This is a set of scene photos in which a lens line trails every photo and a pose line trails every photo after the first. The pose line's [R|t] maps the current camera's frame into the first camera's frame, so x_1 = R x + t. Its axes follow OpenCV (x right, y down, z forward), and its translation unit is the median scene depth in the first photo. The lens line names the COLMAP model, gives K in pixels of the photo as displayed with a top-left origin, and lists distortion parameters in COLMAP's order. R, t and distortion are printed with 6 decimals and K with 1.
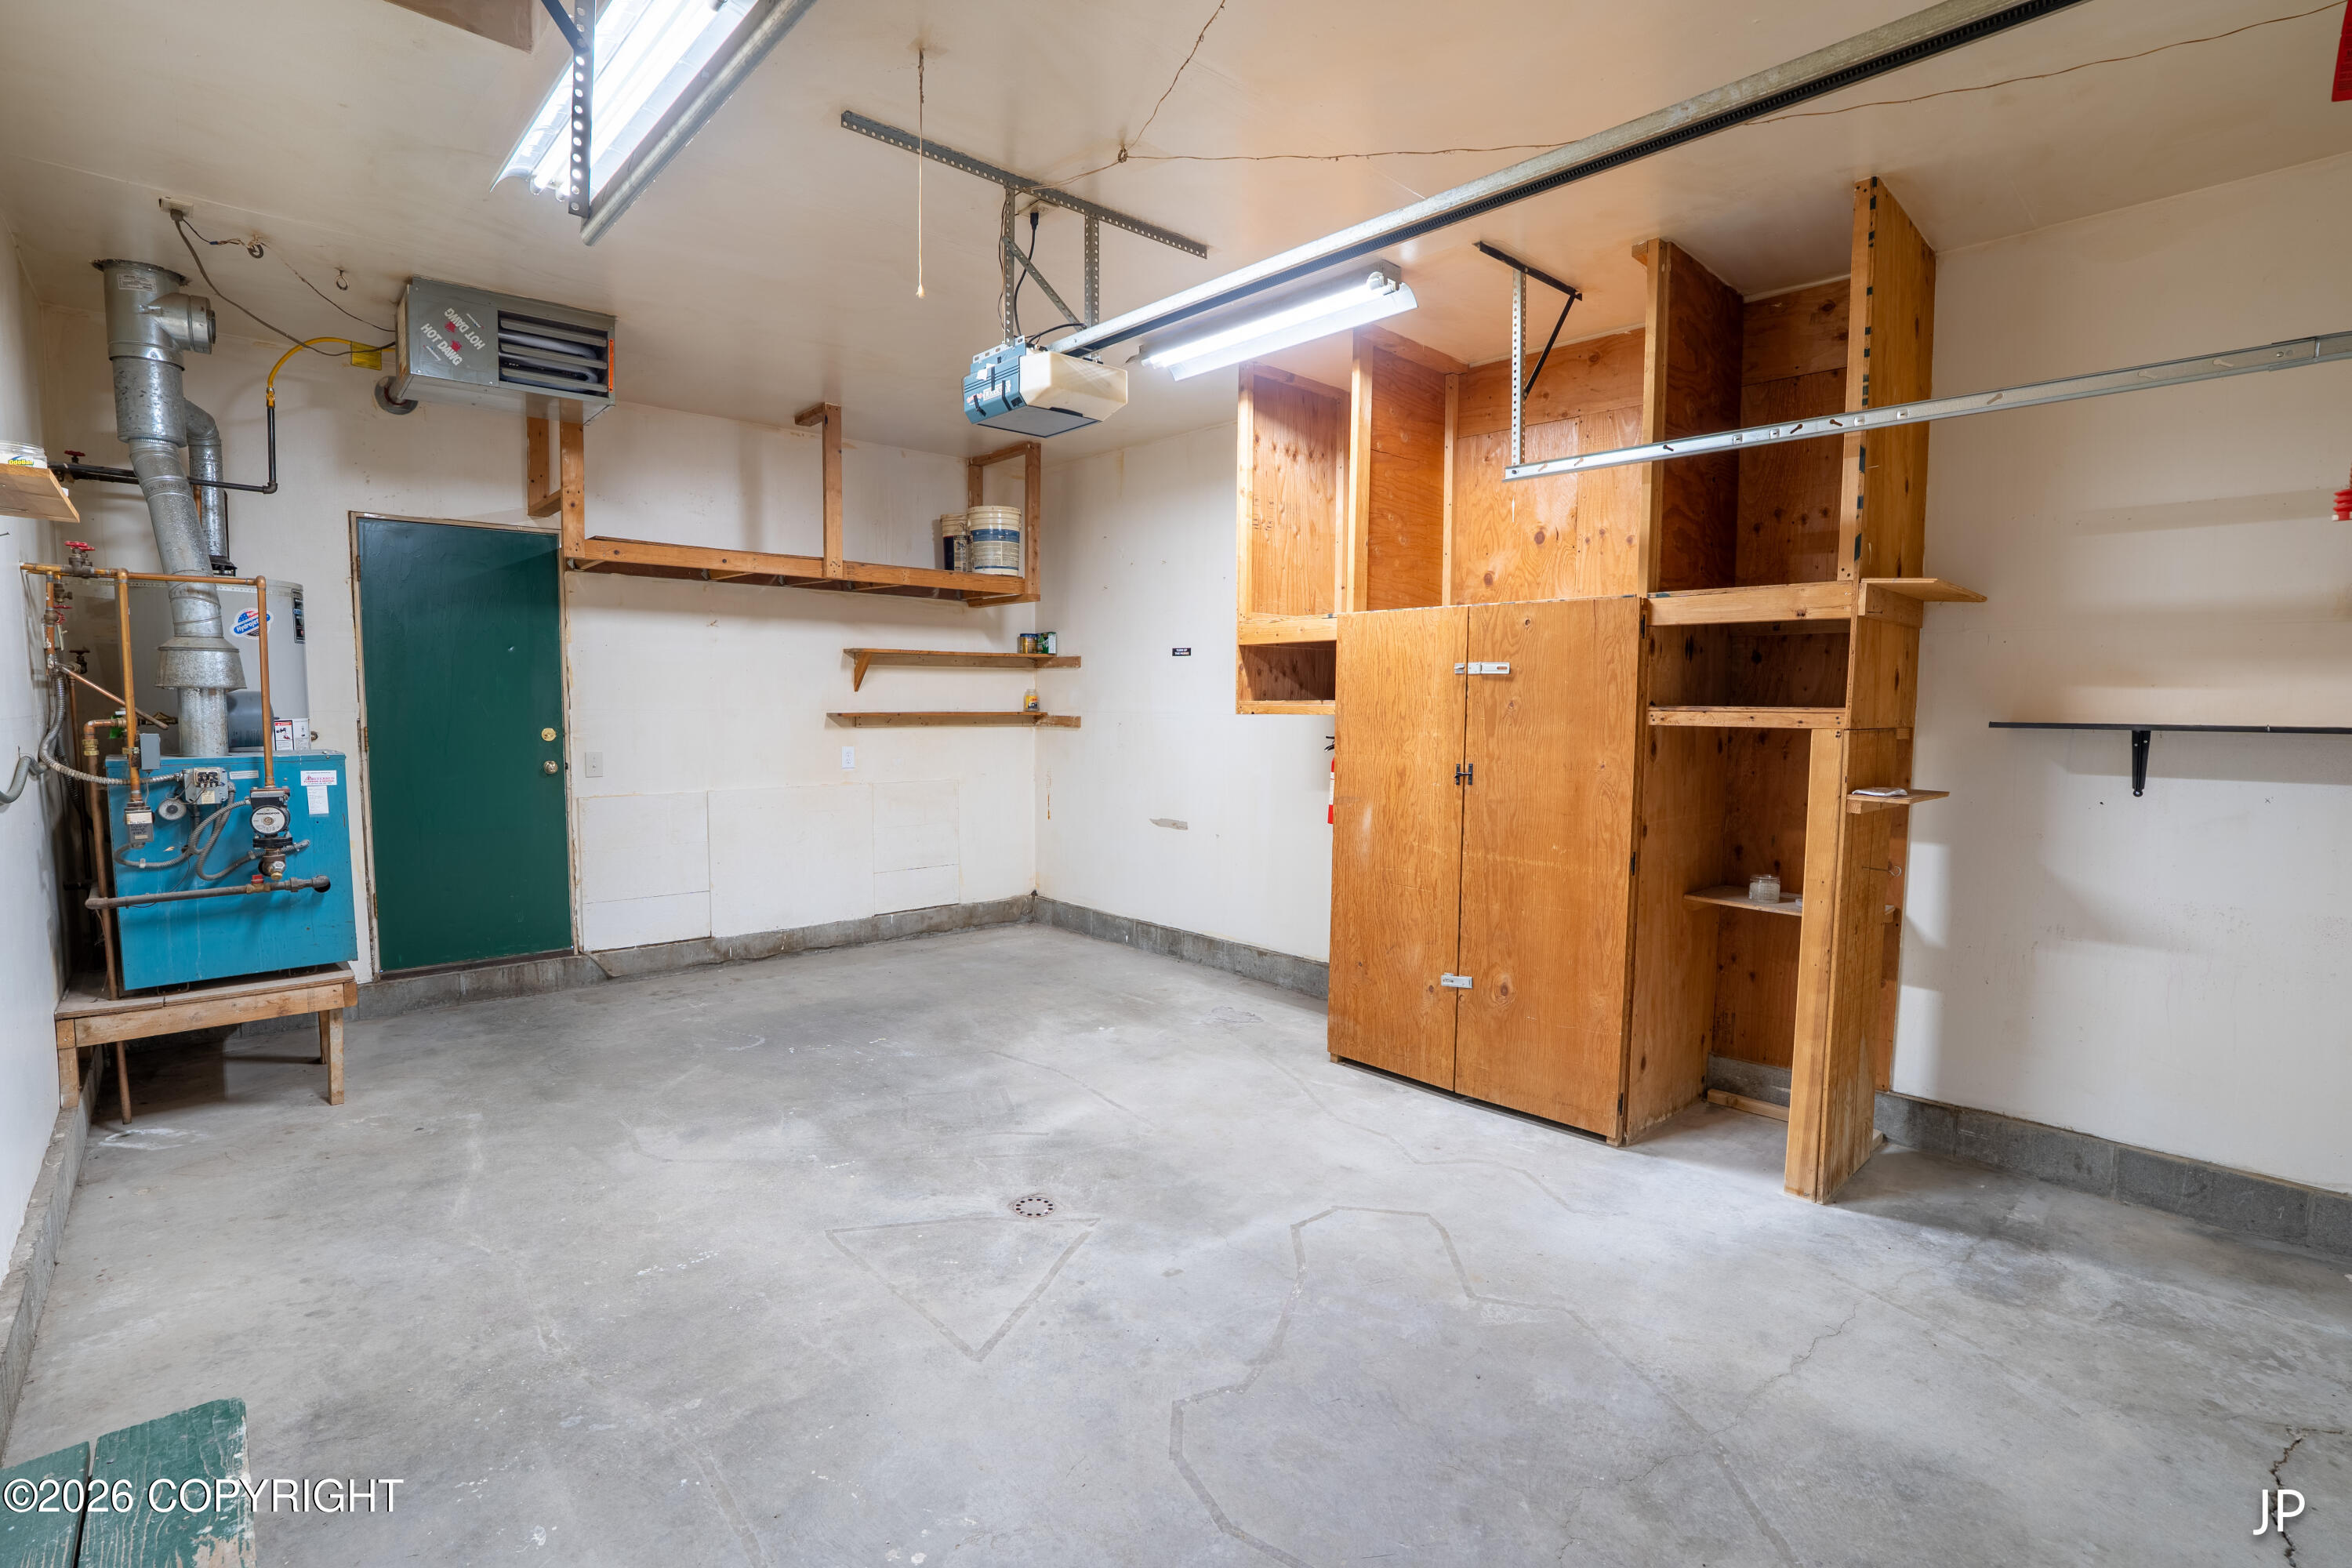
lens RADIAL K [[1099.5, 0, 1172.9], [0, 1099.5, 786.3], [0, 0, 1]] dist [-0.071964, 0.028726]
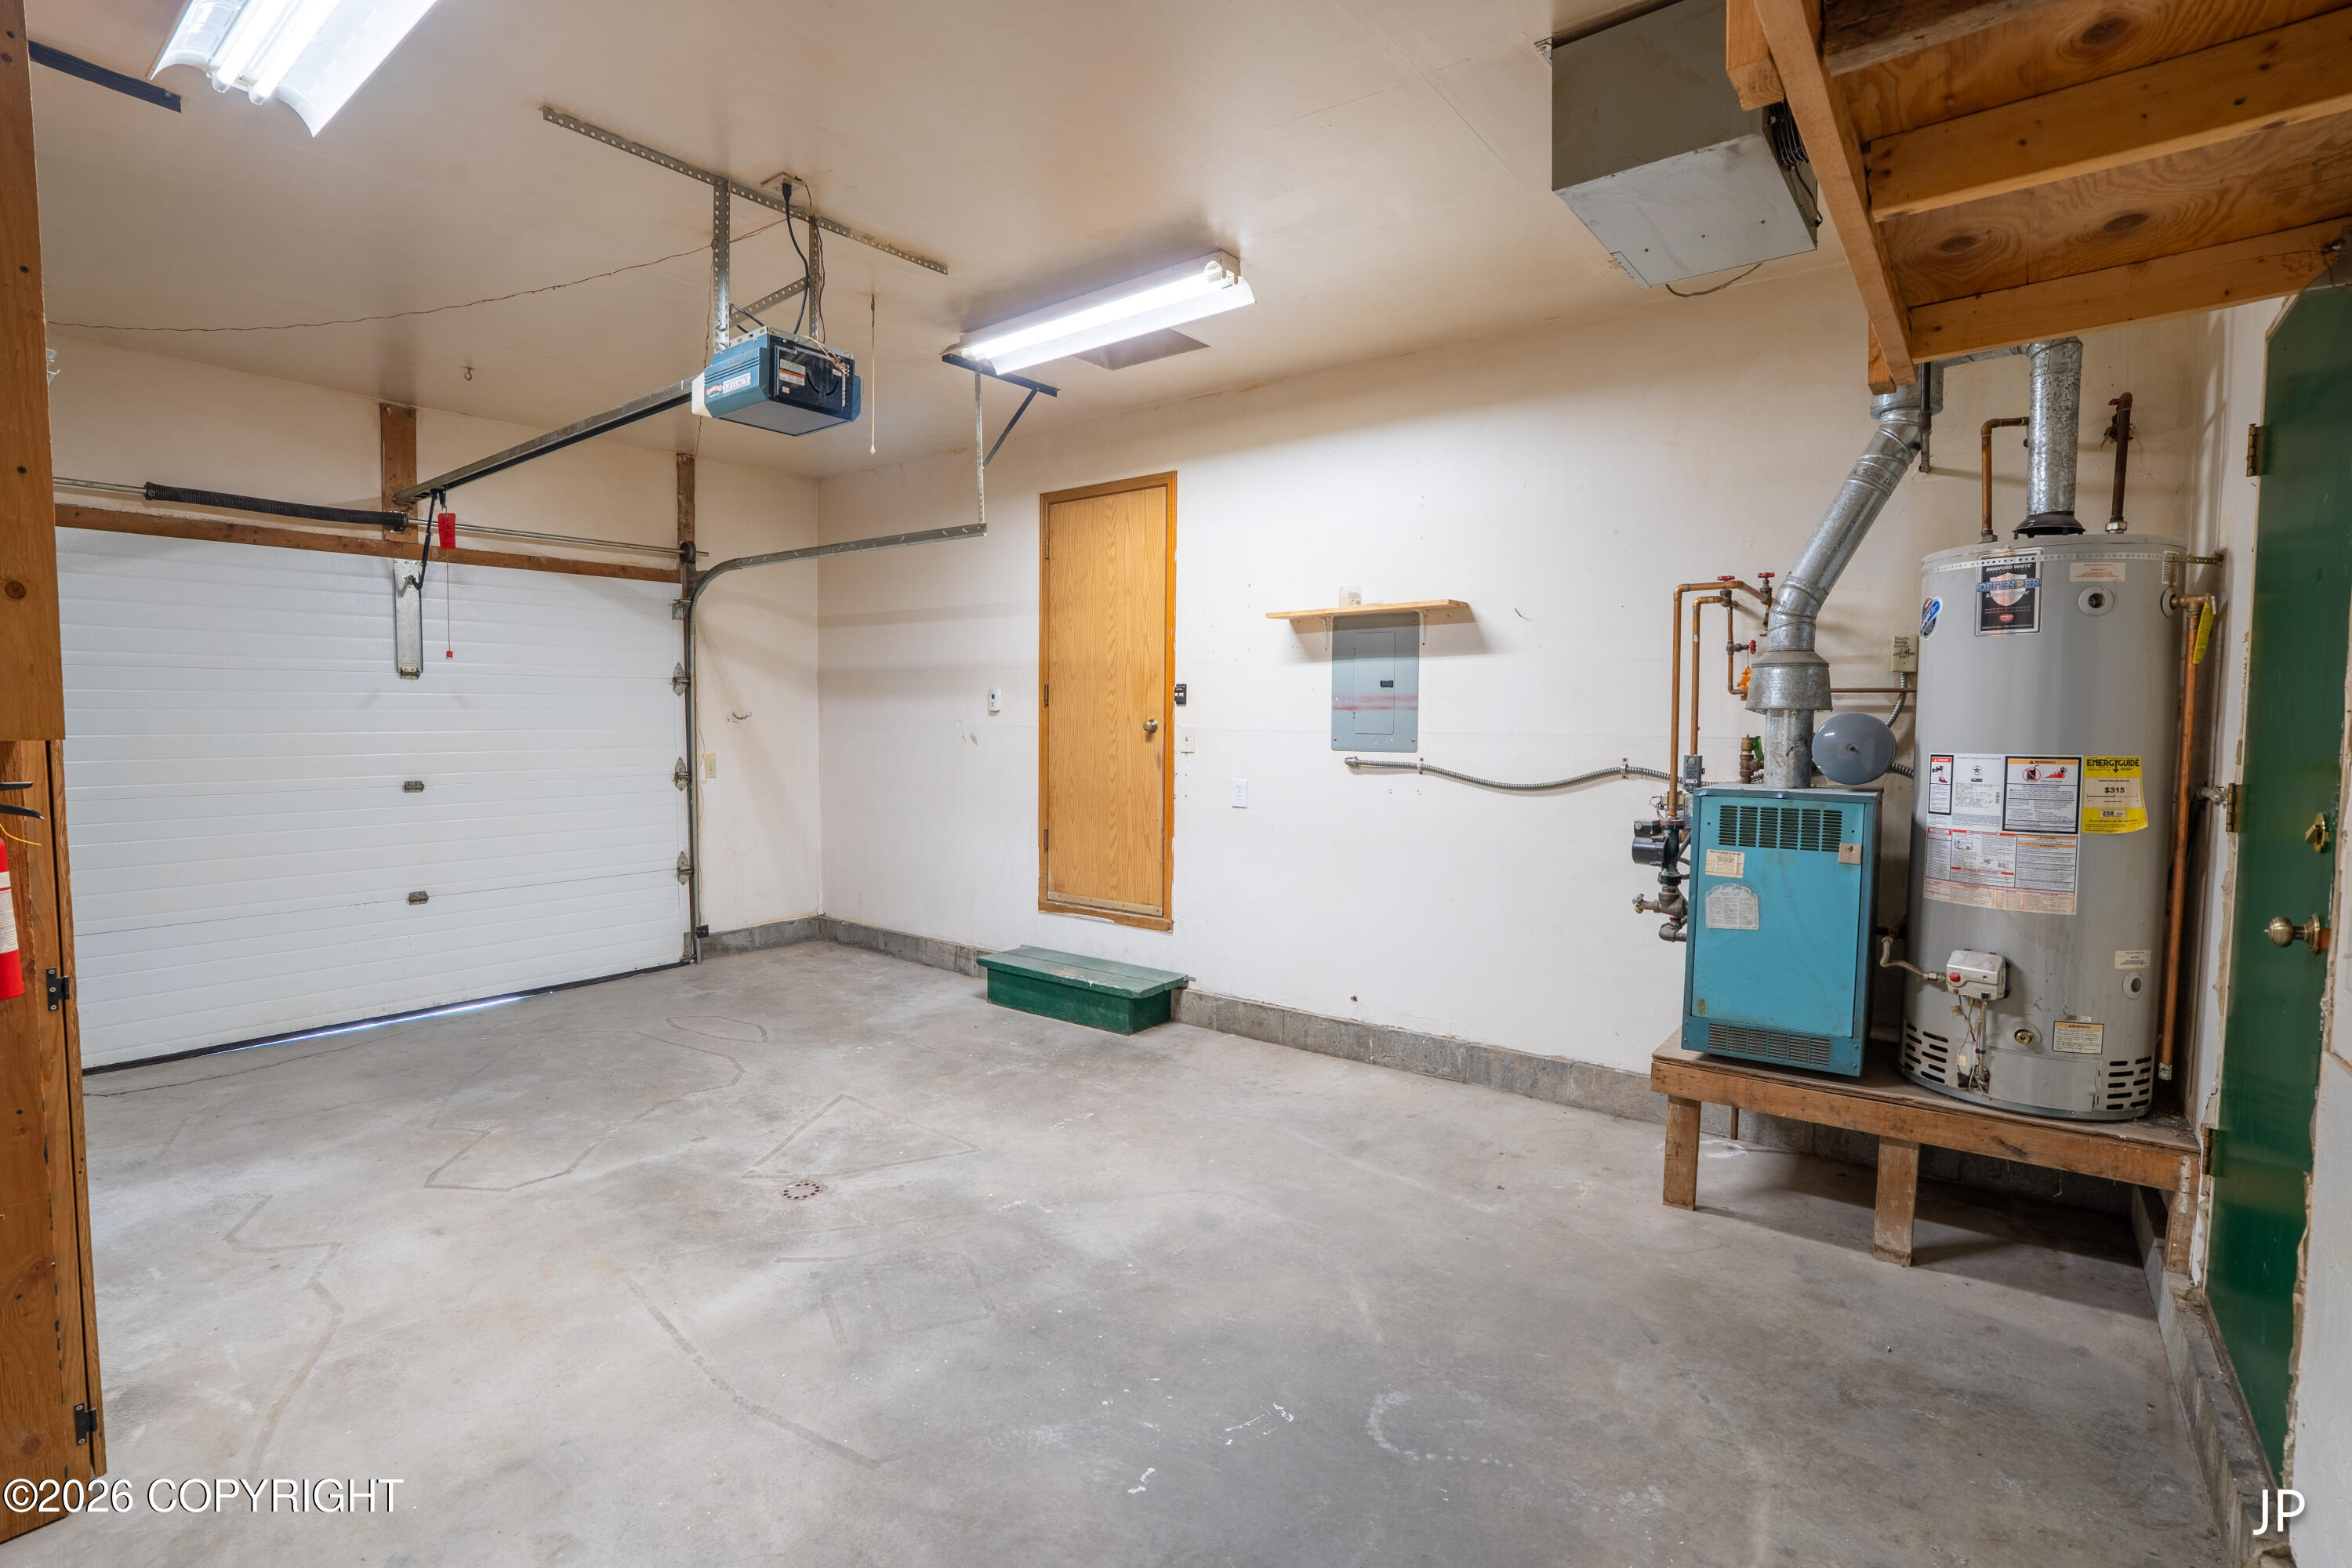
lens RADIAL K [[1099.5, 0, 1172.9], [0, 1099.5, 786.3], [0, 0, 1]] dist [-0.071964, 0.028726]
pose [[-0.985884, -0.006364, -0.167309, -0.304144], [-0.029378, 0.990350, 0.135440, -0.154373], [0.164832, 0.138444, -0.976557, 2.026019]]
